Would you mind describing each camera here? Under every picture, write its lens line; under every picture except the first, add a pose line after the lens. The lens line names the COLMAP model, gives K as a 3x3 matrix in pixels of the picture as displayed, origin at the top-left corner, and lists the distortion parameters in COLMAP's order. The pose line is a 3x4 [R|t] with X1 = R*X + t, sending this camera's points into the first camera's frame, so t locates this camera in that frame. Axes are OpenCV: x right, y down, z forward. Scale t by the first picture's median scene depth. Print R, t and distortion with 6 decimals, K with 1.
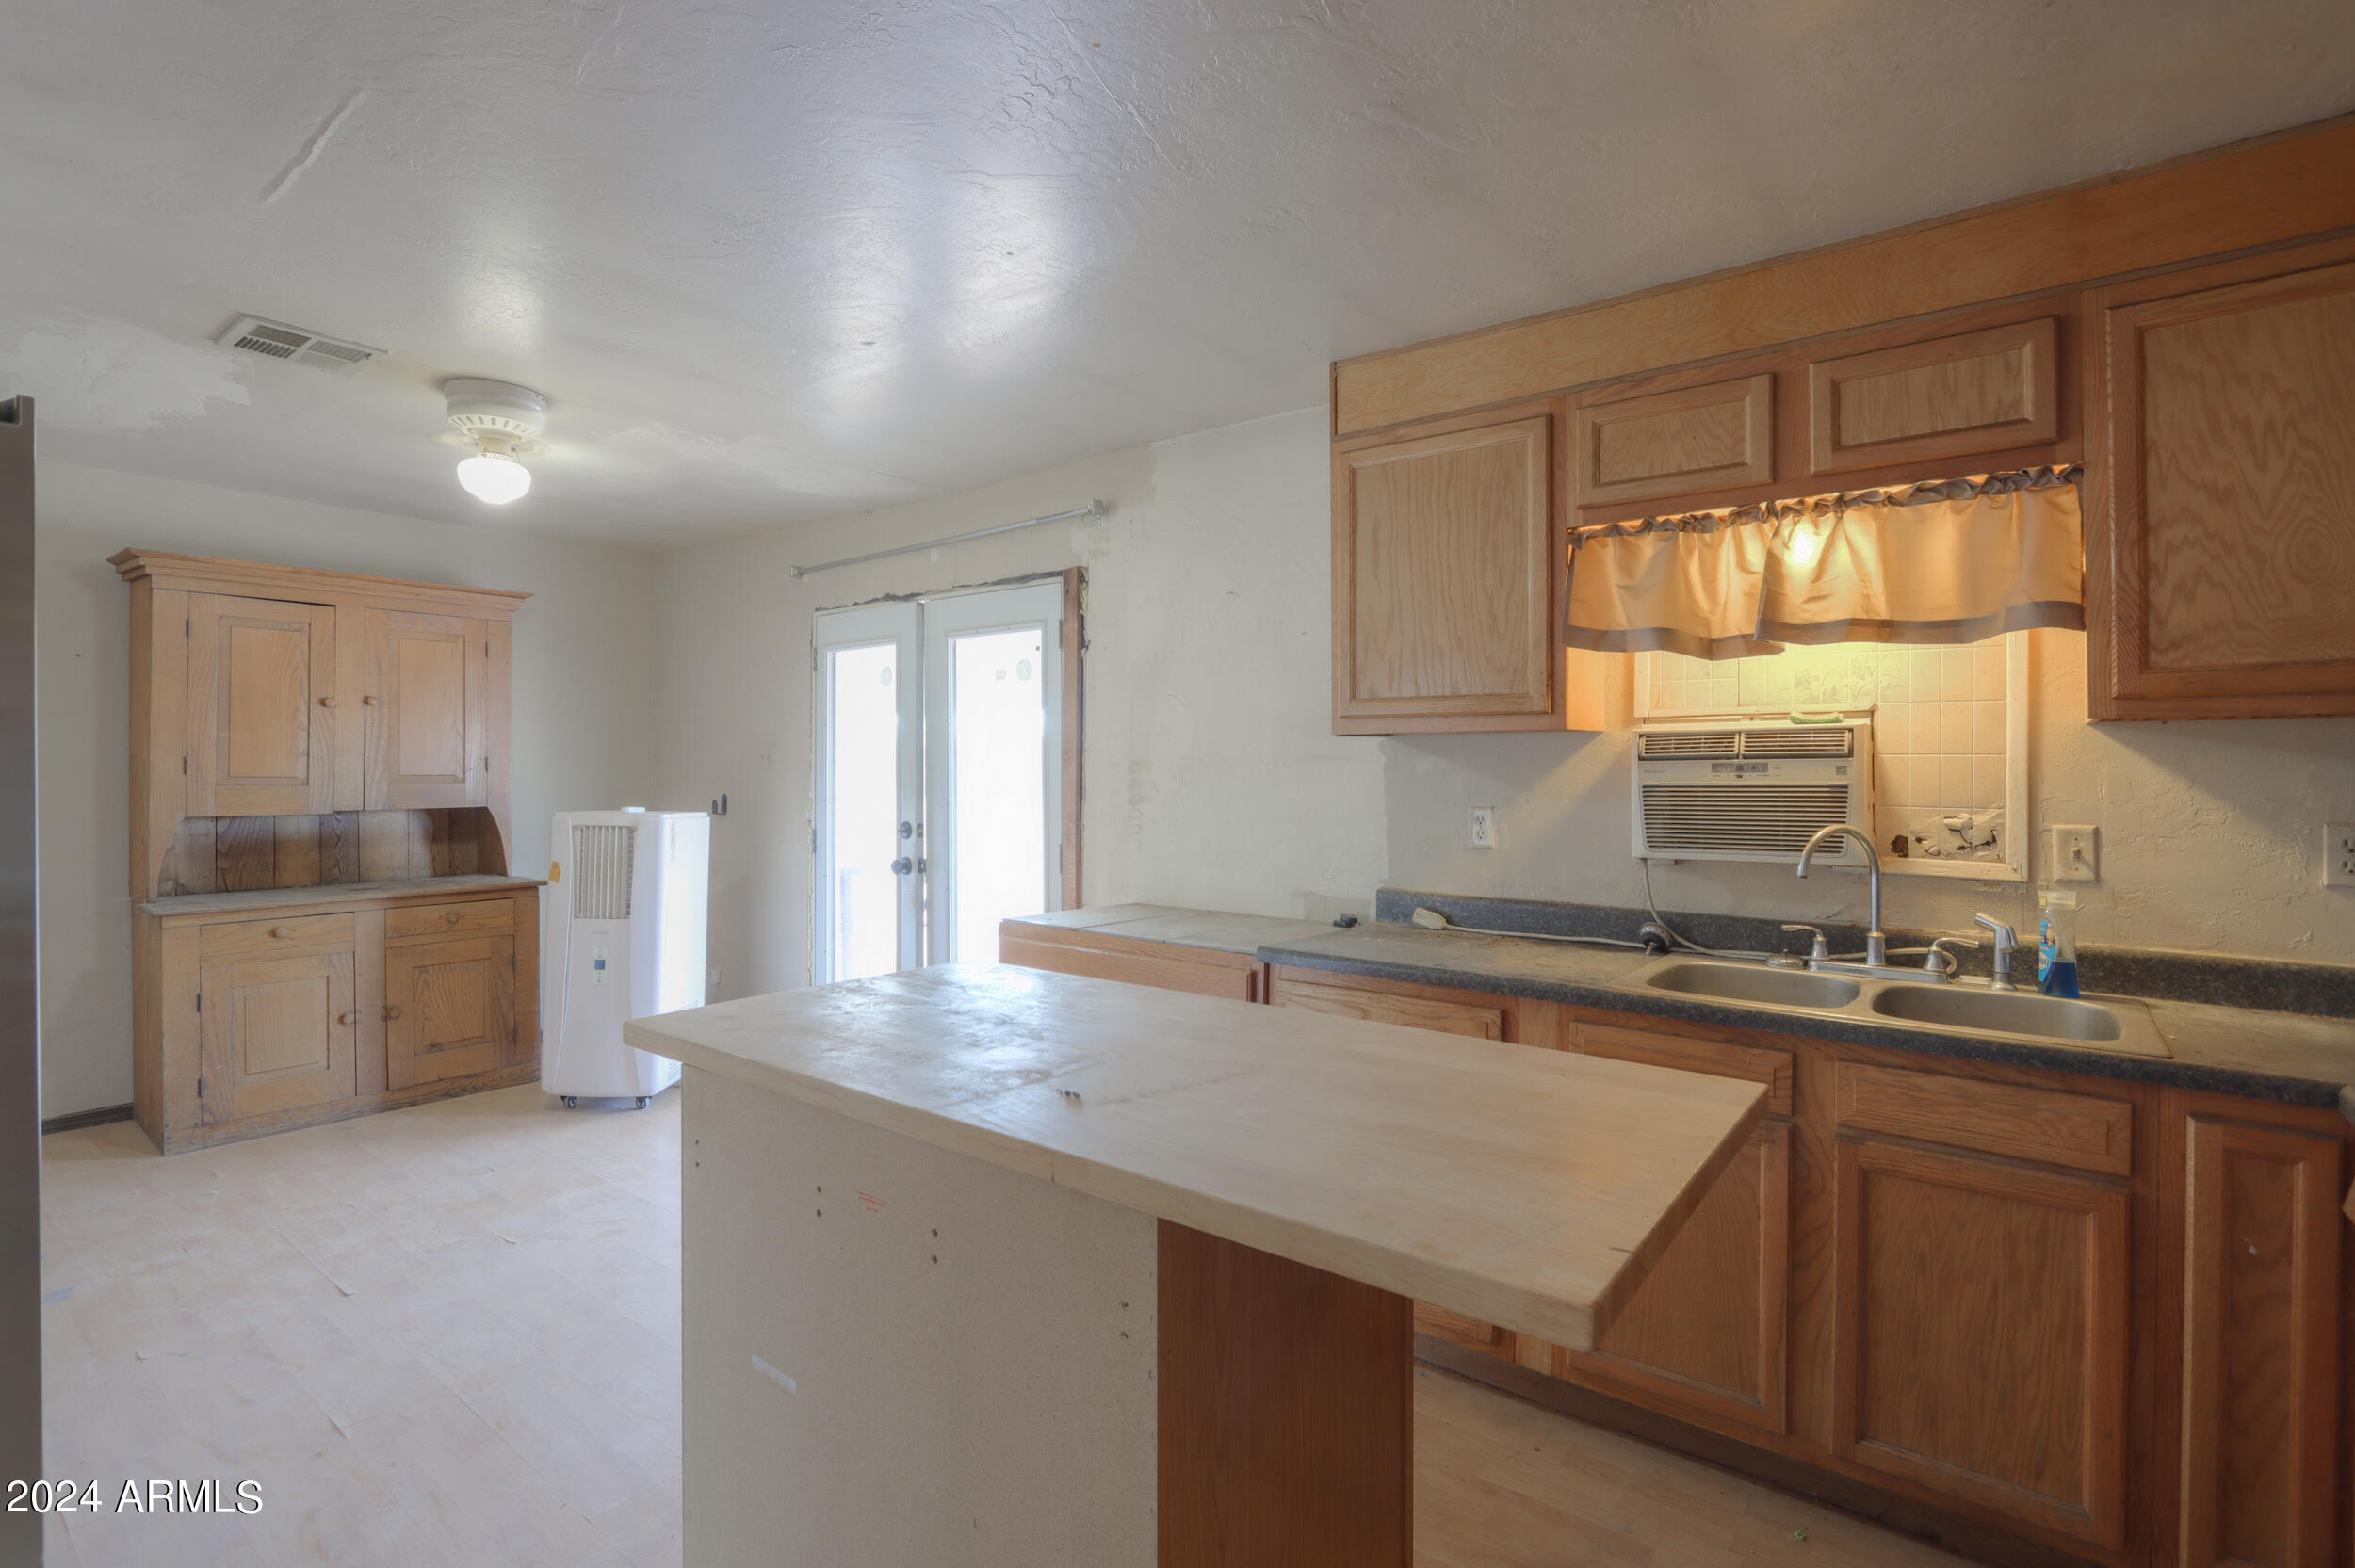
lens RADIAL K [[1141.7, 0, 1215.0], [0, 1141.7, 774.0], [0, 0, 1]] dist [-0.003450, -0.000914]
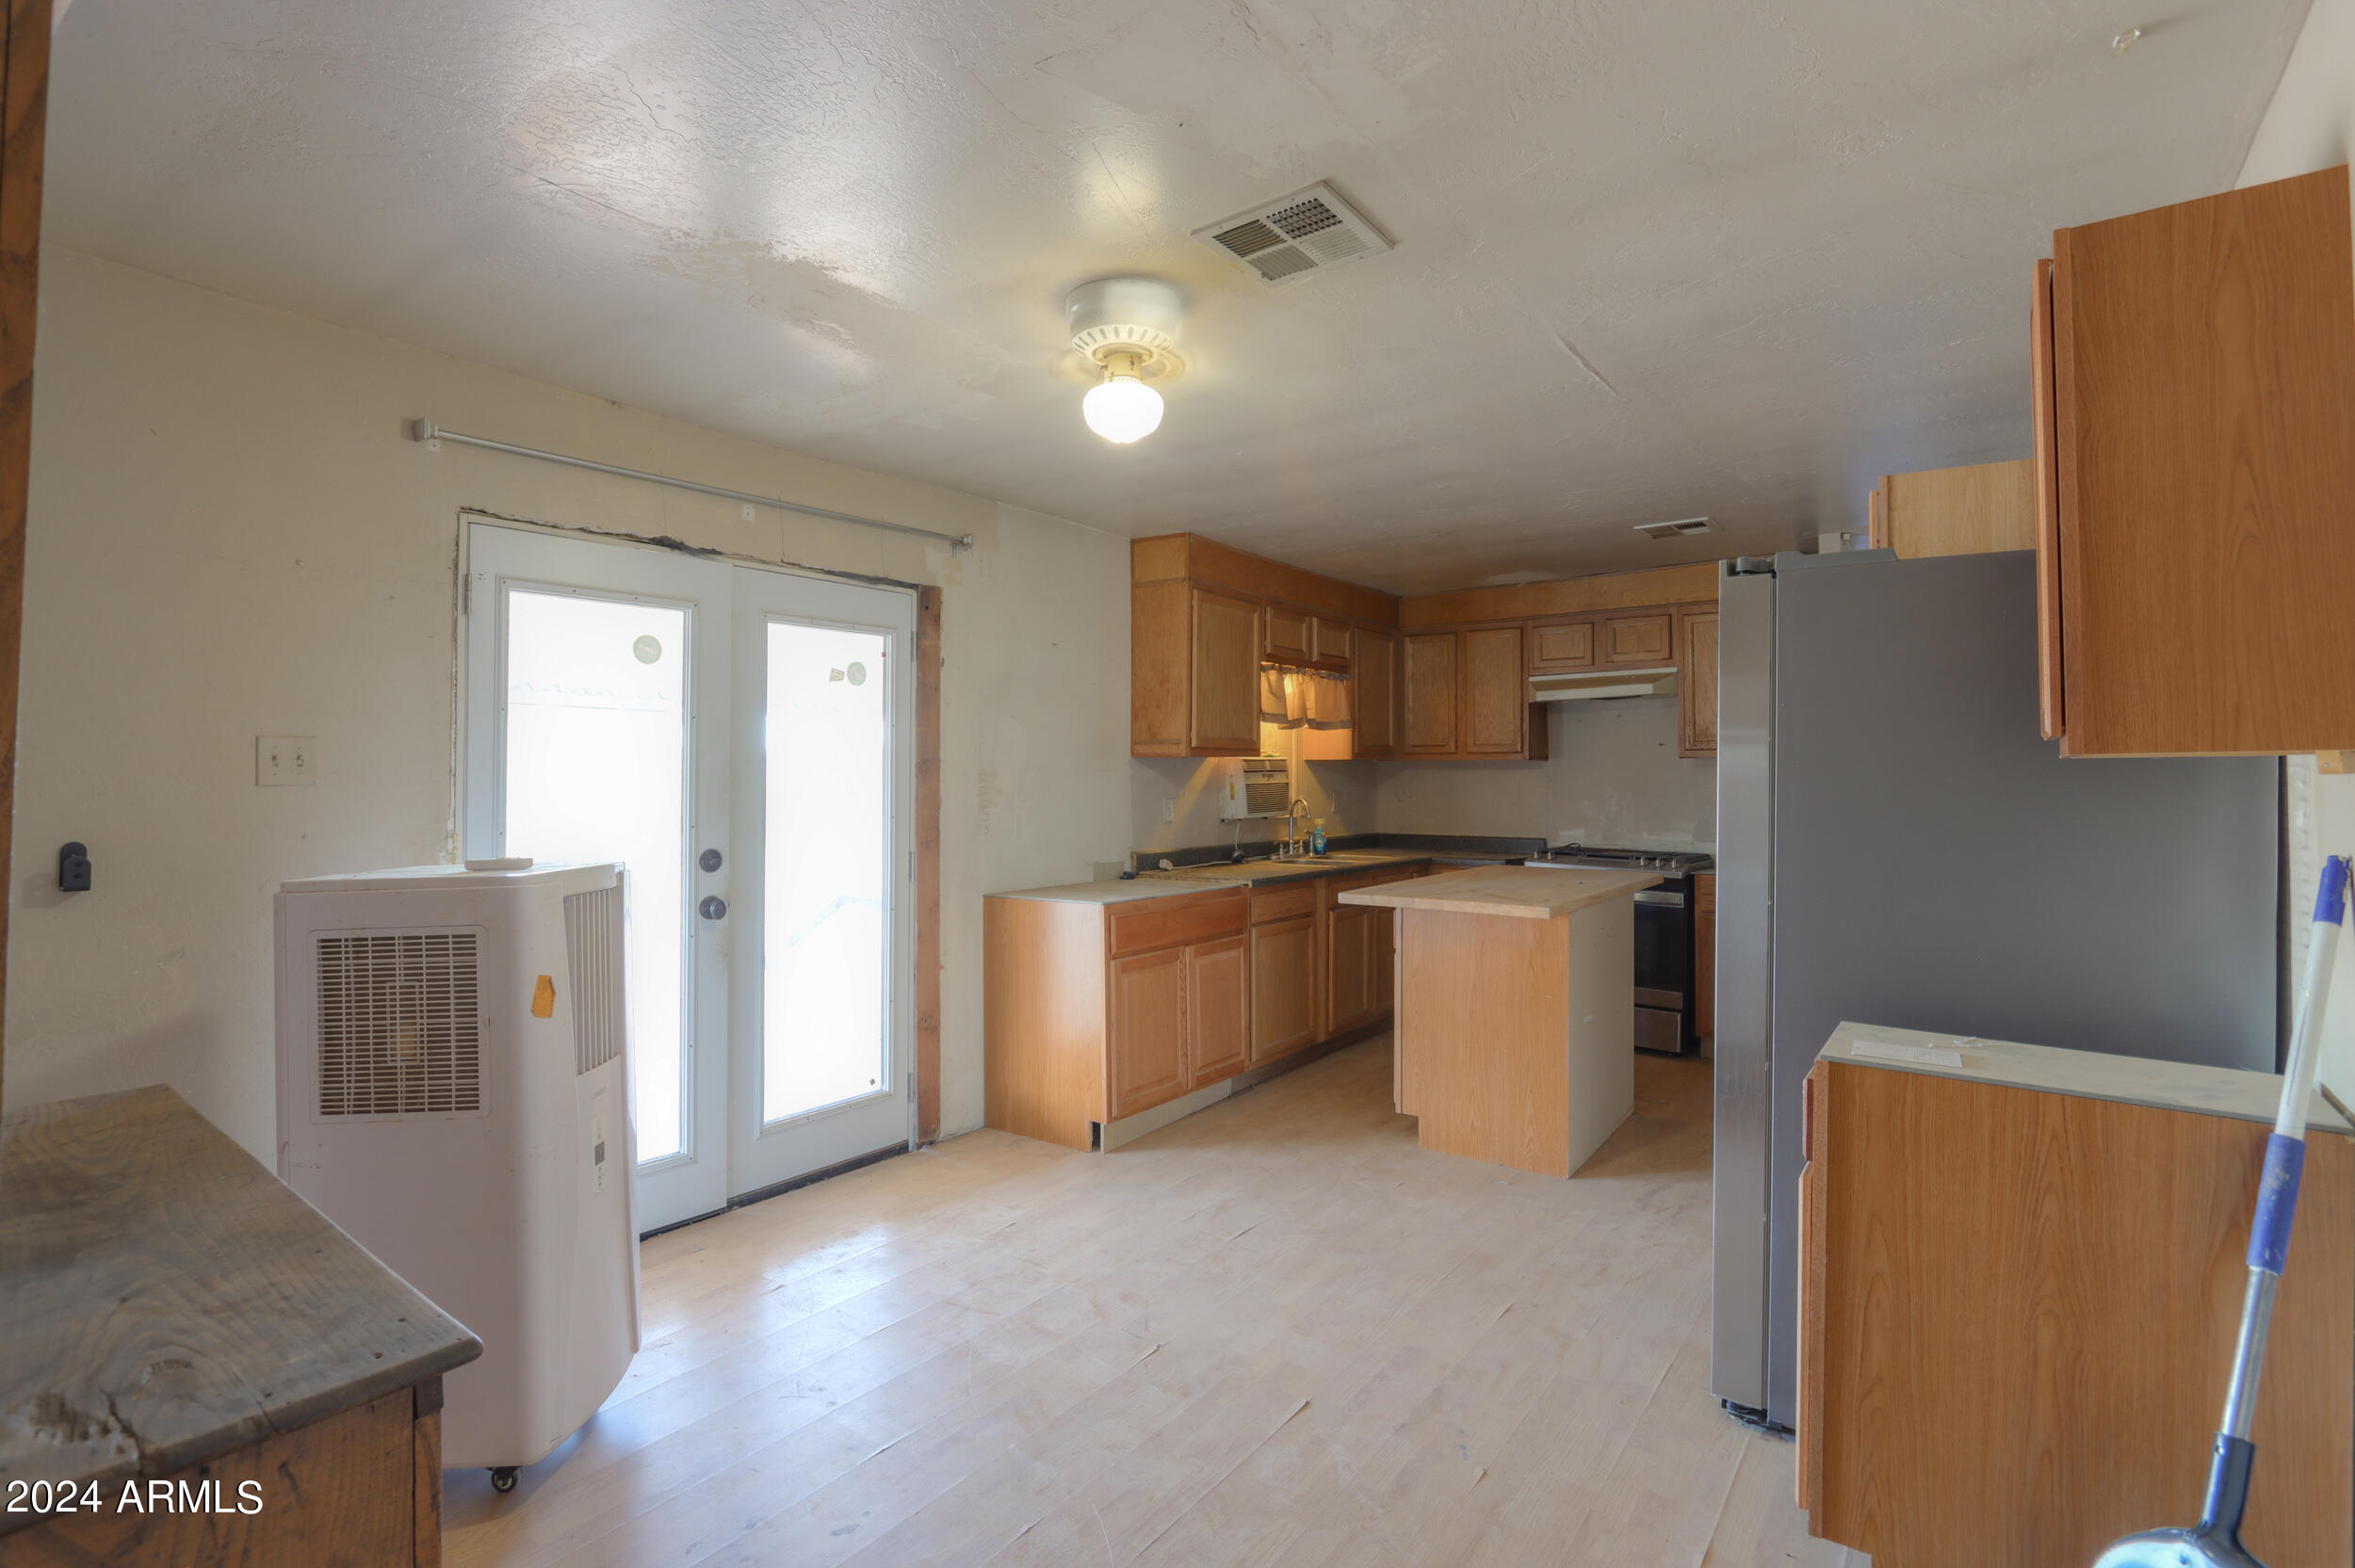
lens RADIAL K [[1095.0, 0, 1163.6], [0, 1095.0, 776.5], [0, 0, 1]] dist [-0.013480, -0.000697]
pose [[-0.011530, -0.002563, 0.999930, -1.635788], [0.007143, 0.999971, 0.002645, -0.010771], [-0.999908, 0.007173, -0.011512, 1.159424]]
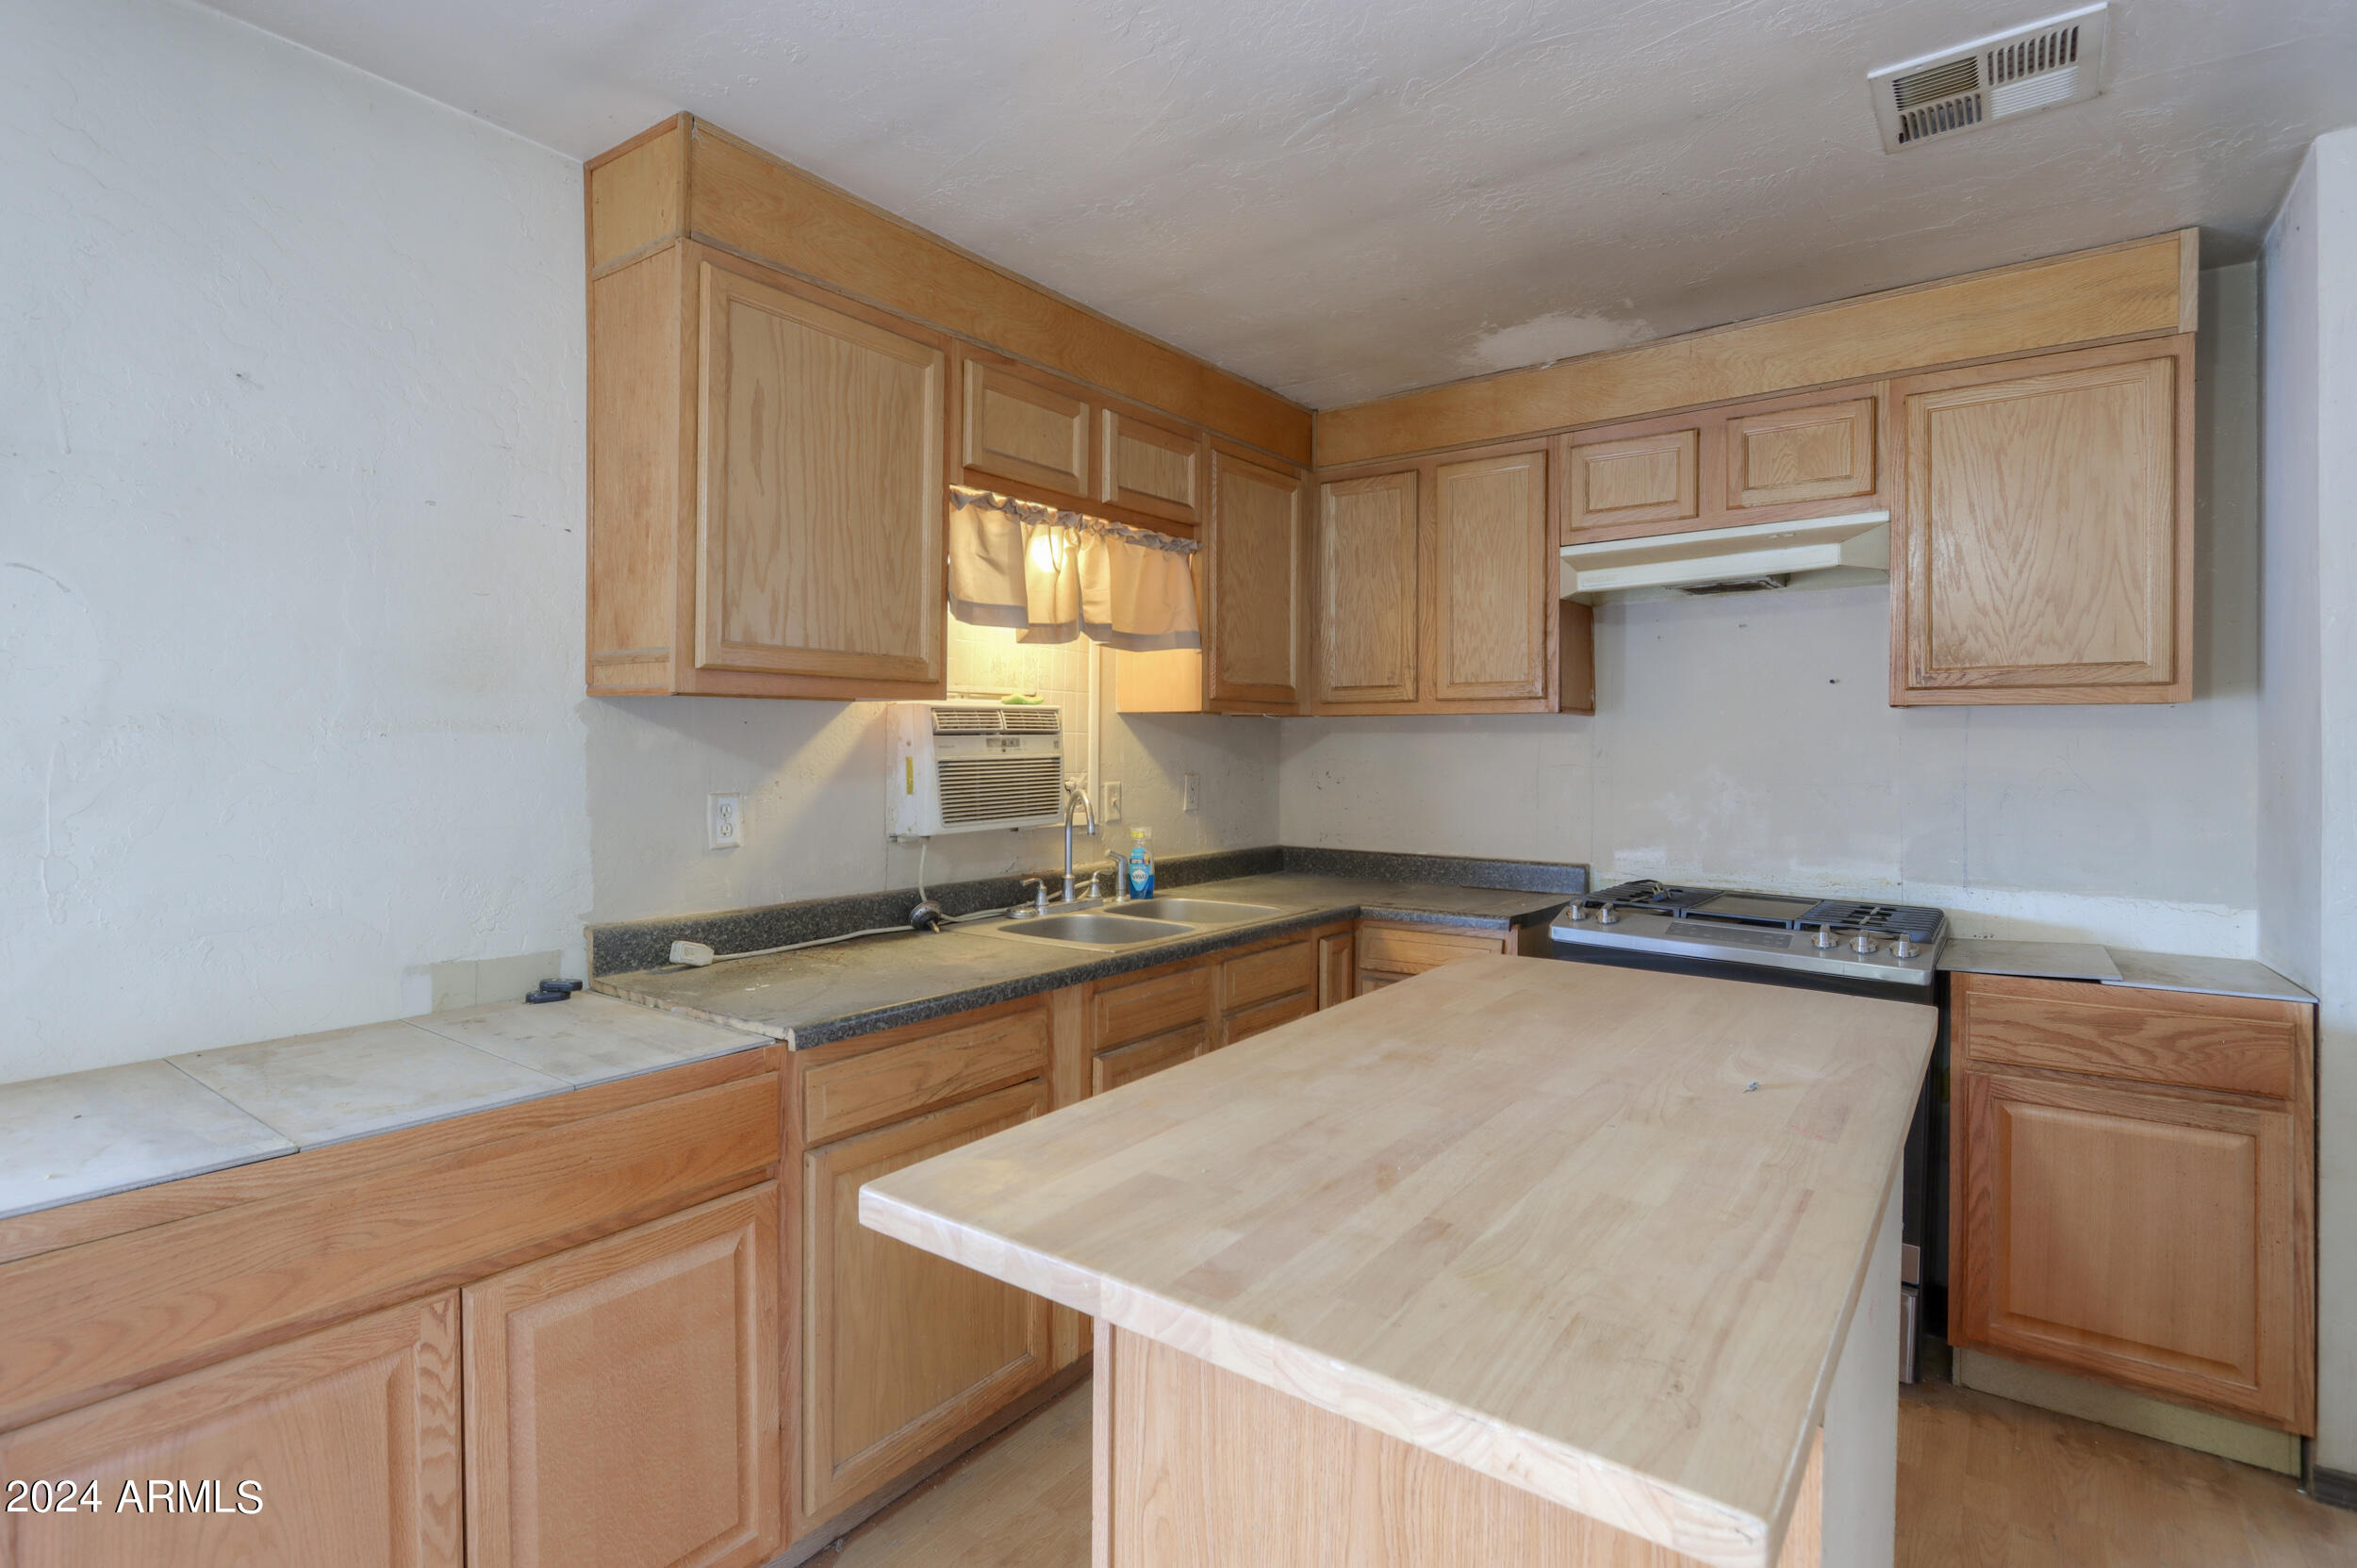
lens RADIAL K [[1158.1, 0, 1097.6], [0, 1158.1, 755.6], [0, 0, 1]] dist [-0.002983, -0.001108]
pose [[0.029557, -0.013244, 0.999475, -0.603407], [0.003901, 0.999906, 0.013135, -0.006705], [-0.999555, 0.003510, 0.029606, 0.822612]]
